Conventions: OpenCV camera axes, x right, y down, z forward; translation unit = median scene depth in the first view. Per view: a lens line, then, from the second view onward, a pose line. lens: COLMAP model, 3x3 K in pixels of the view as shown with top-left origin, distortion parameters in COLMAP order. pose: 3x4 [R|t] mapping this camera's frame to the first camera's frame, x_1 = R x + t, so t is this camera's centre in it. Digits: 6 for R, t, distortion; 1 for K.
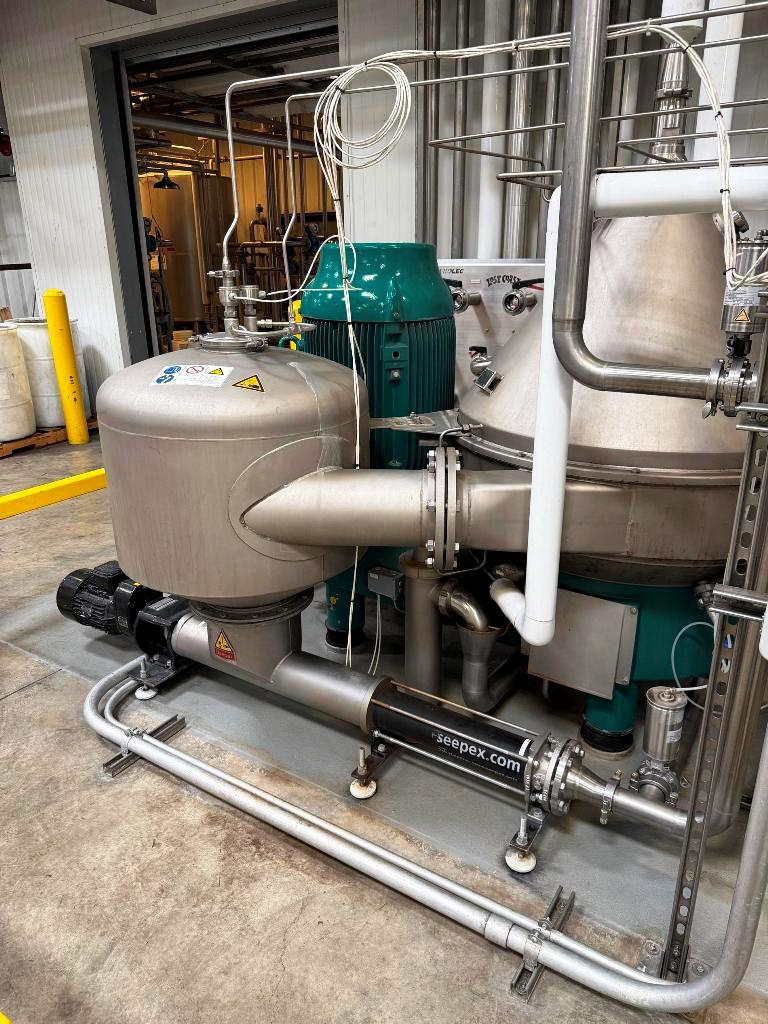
lens RADIAL K [[731.6, 0, 384.0], [0, 731.6, 512.0], [0, 0, 1]] dist [-0.001692, -0.001627]
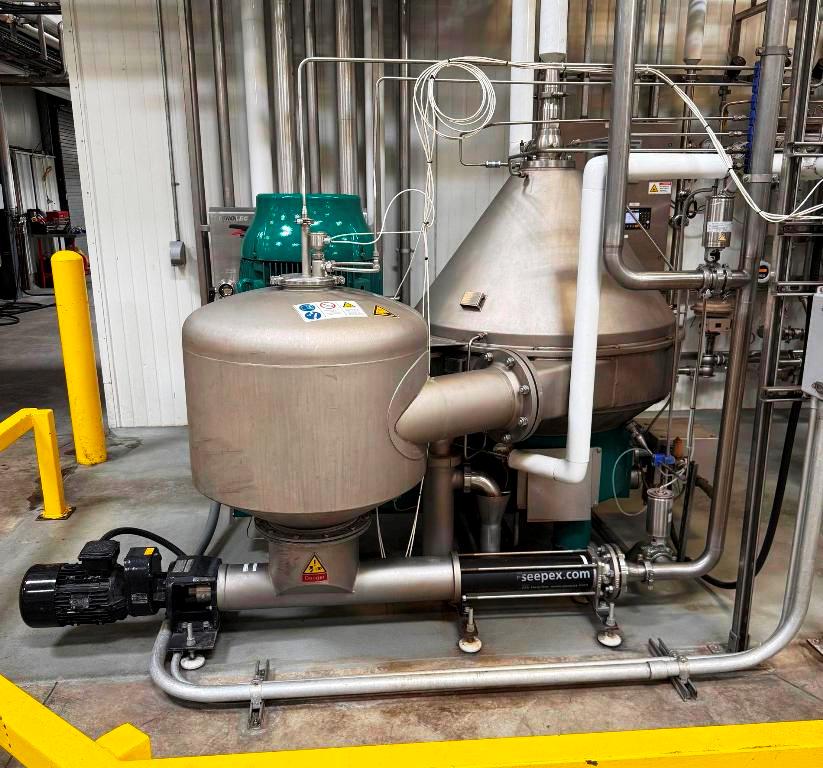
lens RADIAL K [[769.6, 0, 412.1], [0, 769.6, 406.8], [0, 0, 1]] dist [0.092724, -0.210855]
pose [[0.788349, -0.155218, 0.595326, -0.863001], [0.205001, 0.978626, -0.016314, 0.003157], [-0.580069, 0.134903, 0.803319, -0.000976]]
